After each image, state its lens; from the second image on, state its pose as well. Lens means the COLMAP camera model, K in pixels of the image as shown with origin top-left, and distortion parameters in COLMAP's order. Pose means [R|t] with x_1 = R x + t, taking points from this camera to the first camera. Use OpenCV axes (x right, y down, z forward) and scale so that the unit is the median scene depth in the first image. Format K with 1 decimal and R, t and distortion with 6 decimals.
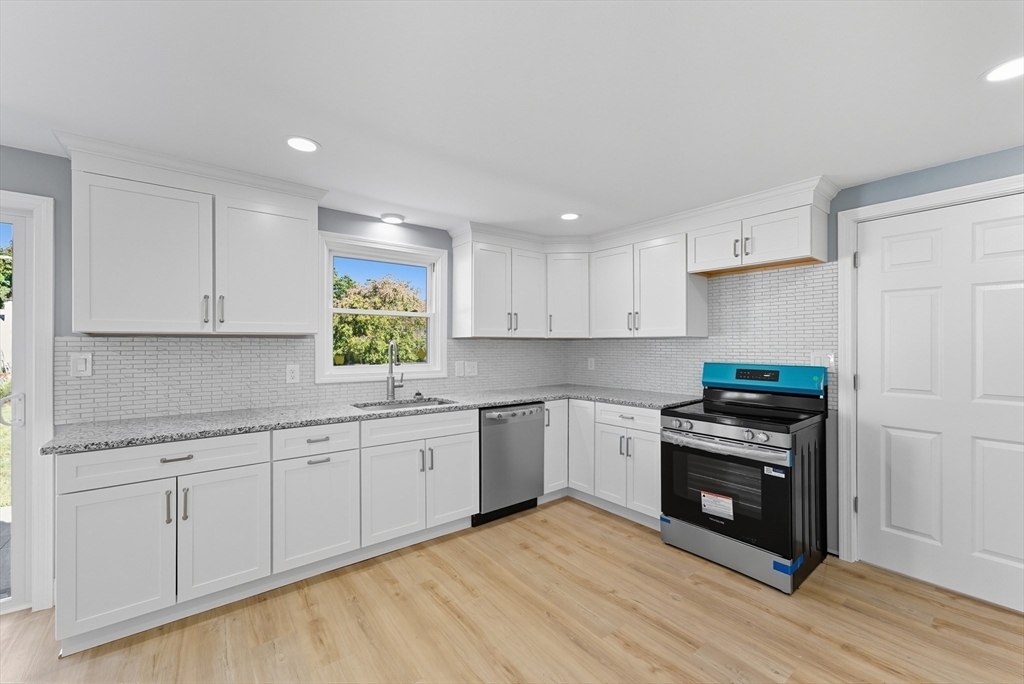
lens RADIAL K [[411.5, 0, 510.2], [0, 411.5, 348.2], [0, 0, 1]] dist [-0.001047, 0.000022]
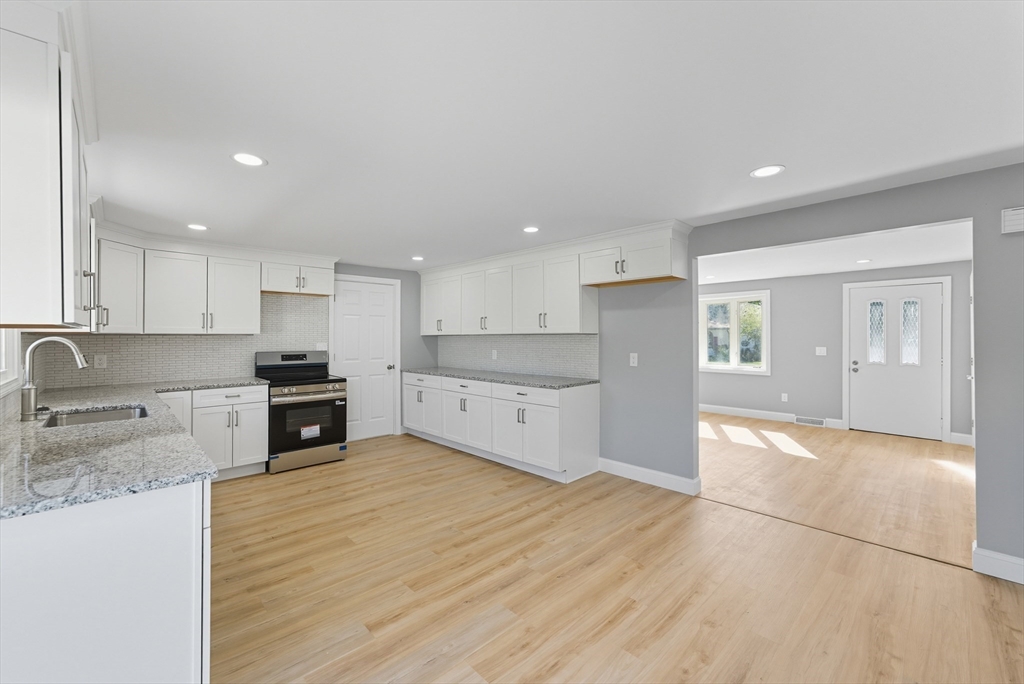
lens RADIAL K [[419.5, 0, 510.2], [0, 419.5, 335.6], [0, 0, 1]] dist [-0.043986, 0.030202]
pose [[-0.101107, 0.005593, 0.994860, -1.215055], [0.010316, 0.999936, -0.004573, -0.007735], [-0.994822, 0.009800, -0.101158, 0.300051]]
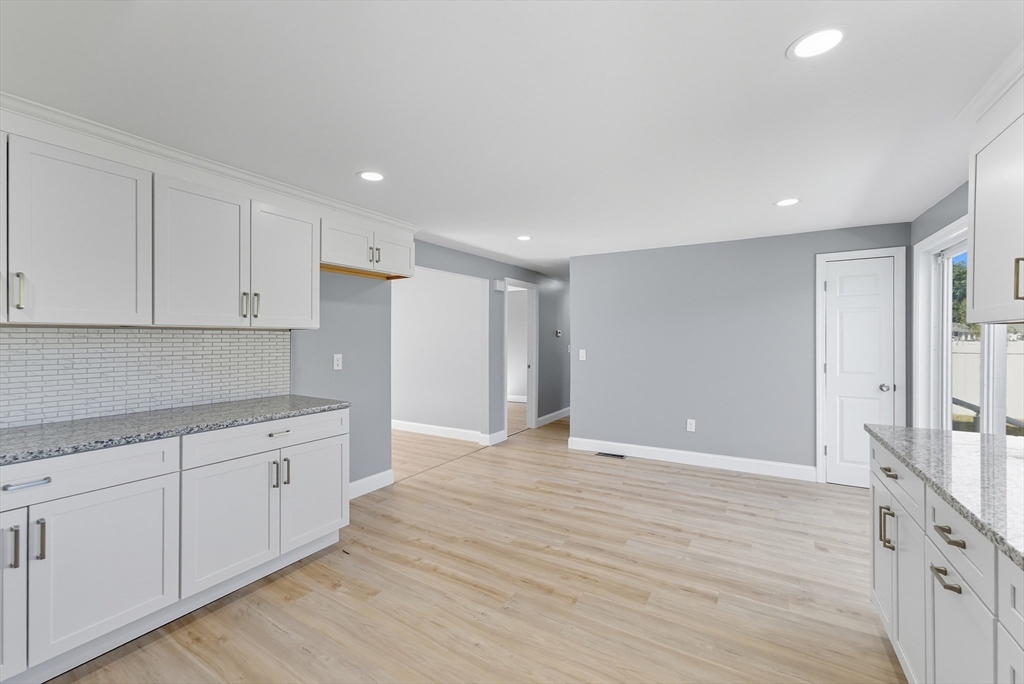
lens RADIAL K [[419.5, 0, 510.2], [0, 419.5, 335.6], [0, 0, 1]] dist [-0.043986, 0.030202]
pose [[-0.933927, -0.002528, -0.357455, 0.155097], [-0.003052, 0.999995, 0.000901, -0.007534], [0.357451, 0.001933, -0.933930, 1.058376]]
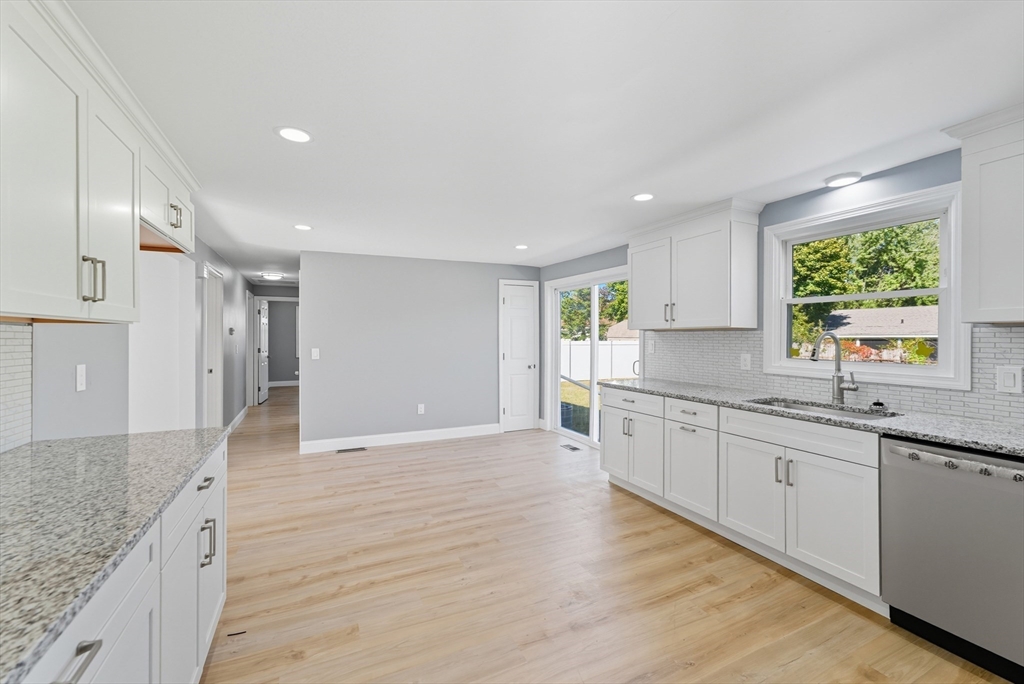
lens RADIAL K [[419.5, 0, 510.2], [0, 419.5, 335.6], [0, 0, 1]] dist [-0.043986, 0.030202]
pose [[-0.213854, -0.000935, -0.976865, 0.737861], [-0.008582, 0.999963, 0.000922, -0.005219], [0.976828, 0.008580, -0.213854, 0.618935]]
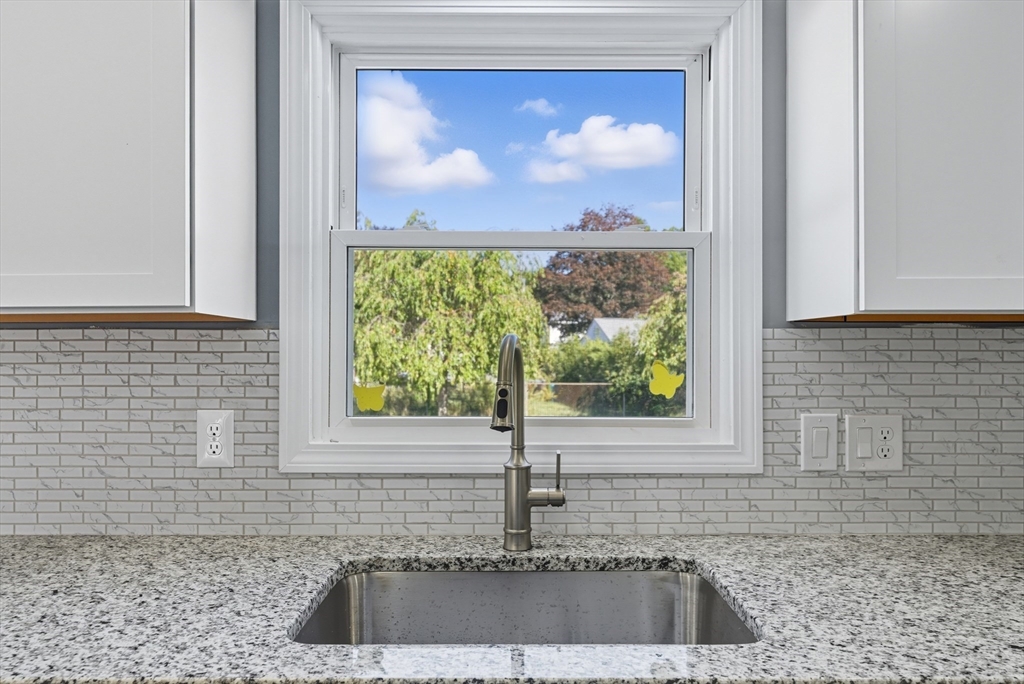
lens RADIAL K [[683.2, 0, 510.7], [0, 683.2, 346.3], [0, 0, 1]] dist [0.000642, 0.000229]
pose [[0.789259, -0.003340, -0.614051, -0.016213], [-0.004428, 0.999928, -0.011131, -0.005094], [0.614044, 0.011504, 0.789188, 0.728766]]
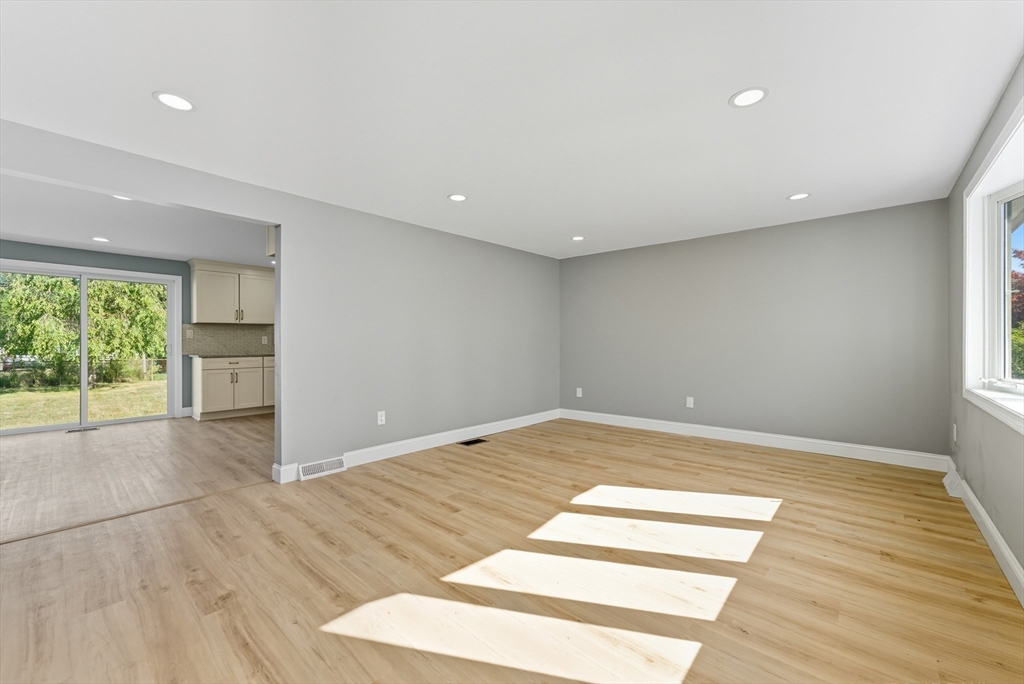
lens RADIAL K [[402.4, 0, 501.4], [0, 402.4, 341.1], [0, 0, 1]] dist [0.019580, -0.011125]
pose [[0.984940, -0.002881, 0.172875, 0.465869], [0.004589, 0.999944, -0.009485, 0.098847], [-0.172838, 0.010136, 0.984898, -1.678432]]
